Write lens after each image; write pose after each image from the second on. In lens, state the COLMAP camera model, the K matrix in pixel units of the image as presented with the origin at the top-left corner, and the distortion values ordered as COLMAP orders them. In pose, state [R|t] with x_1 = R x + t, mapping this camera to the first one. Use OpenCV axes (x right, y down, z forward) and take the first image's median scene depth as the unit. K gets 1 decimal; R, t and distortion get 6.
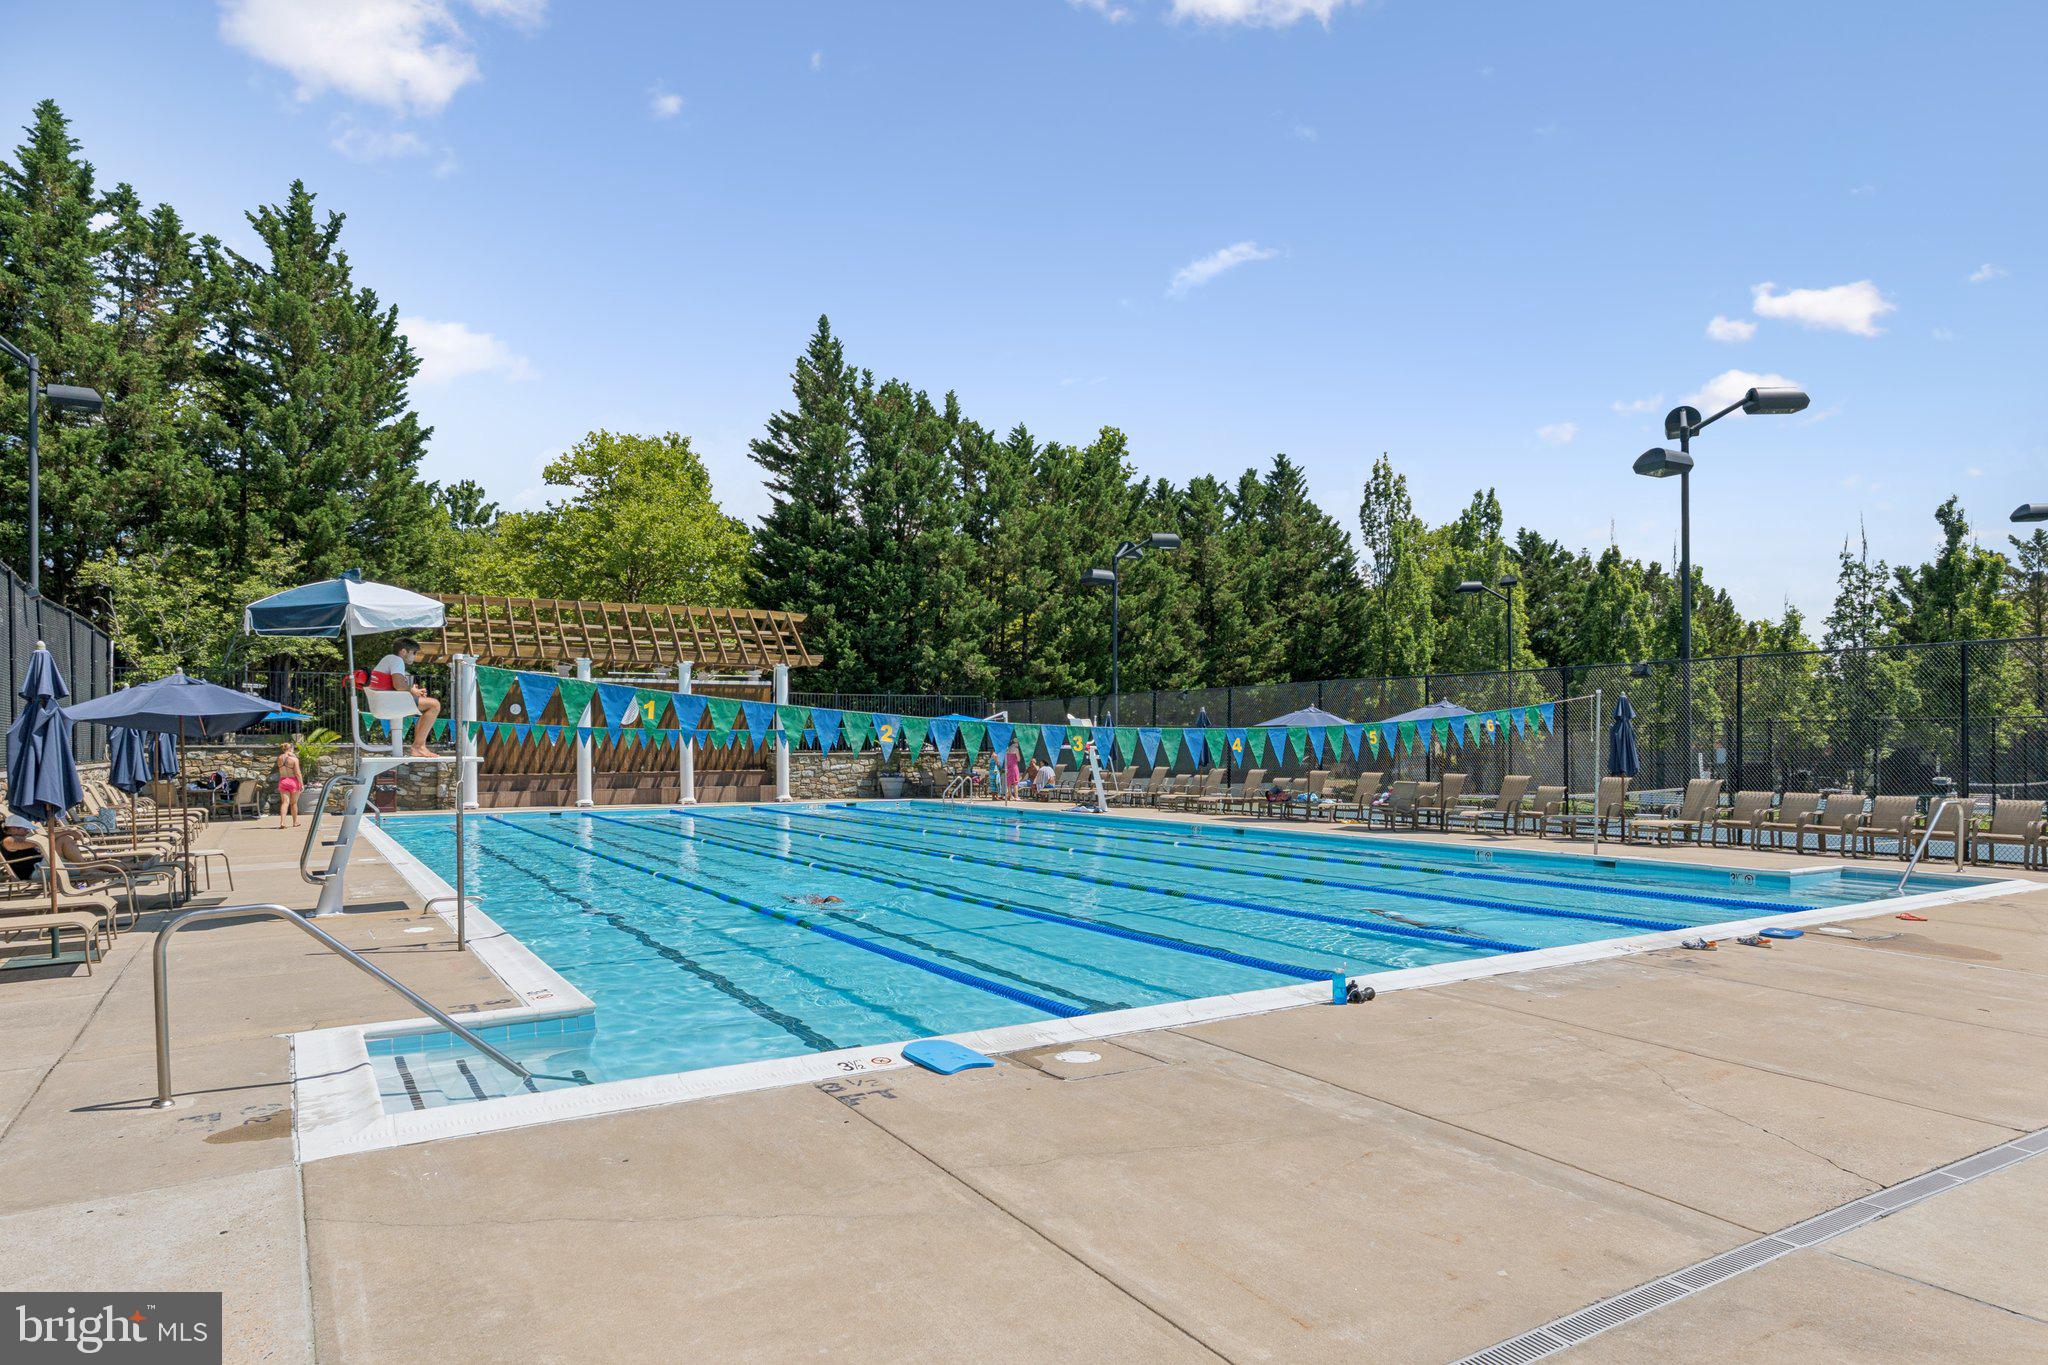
lens RADIAL K [[1208.9, 0, 1026.9], [0, 1208.9, 694.6], [0, 0, 1]] dist [-0.001069, 0.000439]
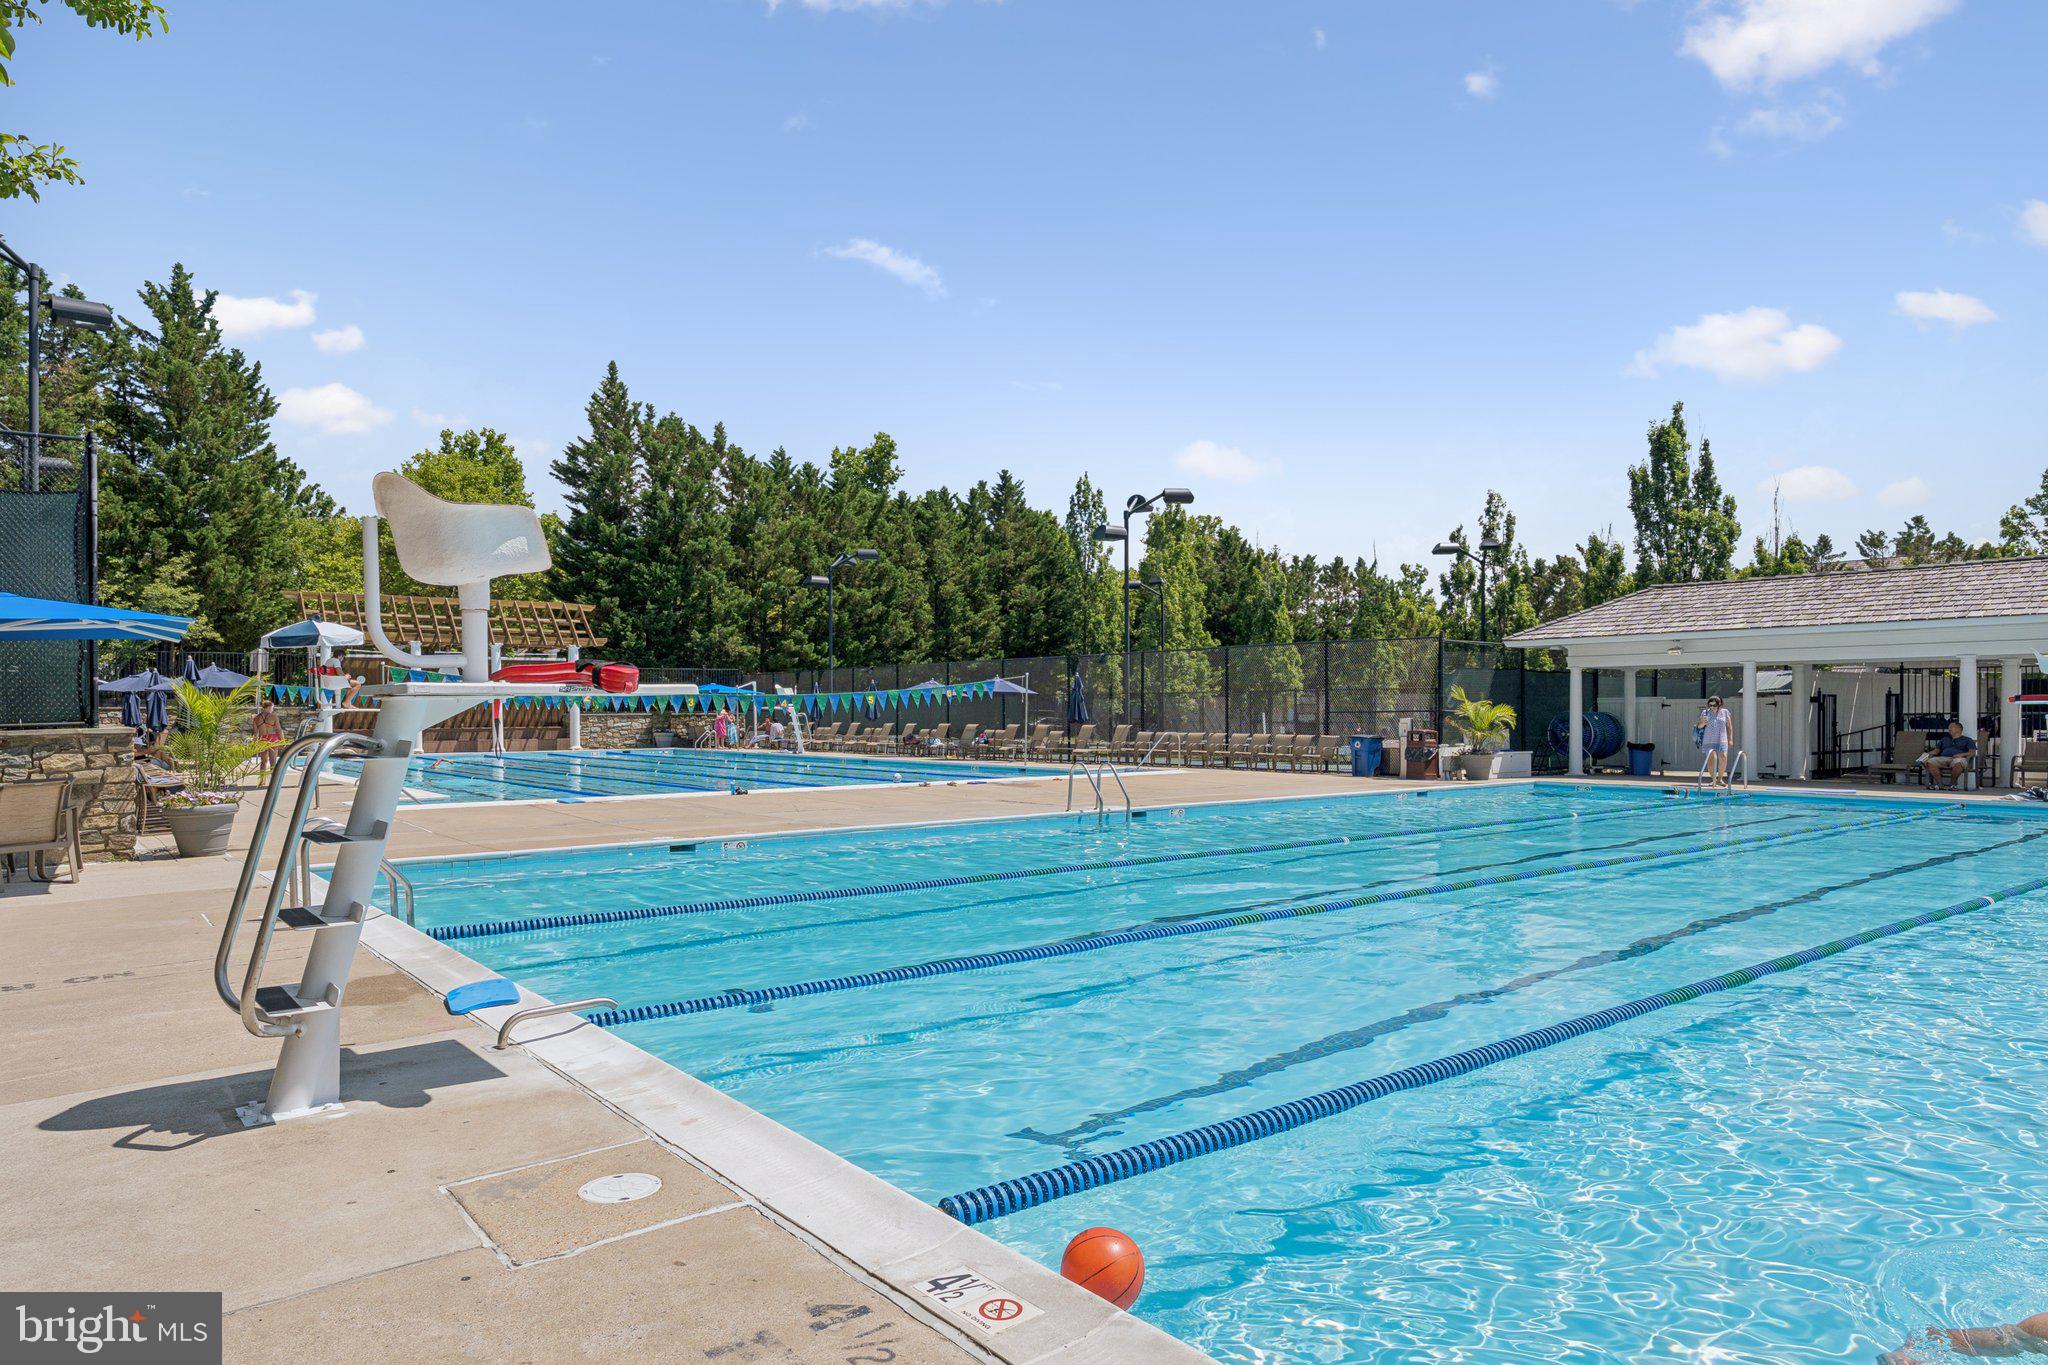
lens RADIAL K [[1268.6, 0, 1018.4], [0, 1268.6, 683.3], [0, 0, 1]] dist [-0.000272, -0.001503]
pose [[0.994210, 0.001513, 0.107440, 0.110592], [-0.003539, 0.999819, 0.018669, -0.009914], [-0.107393, -0.018941, 0.994036, -0.357266]]
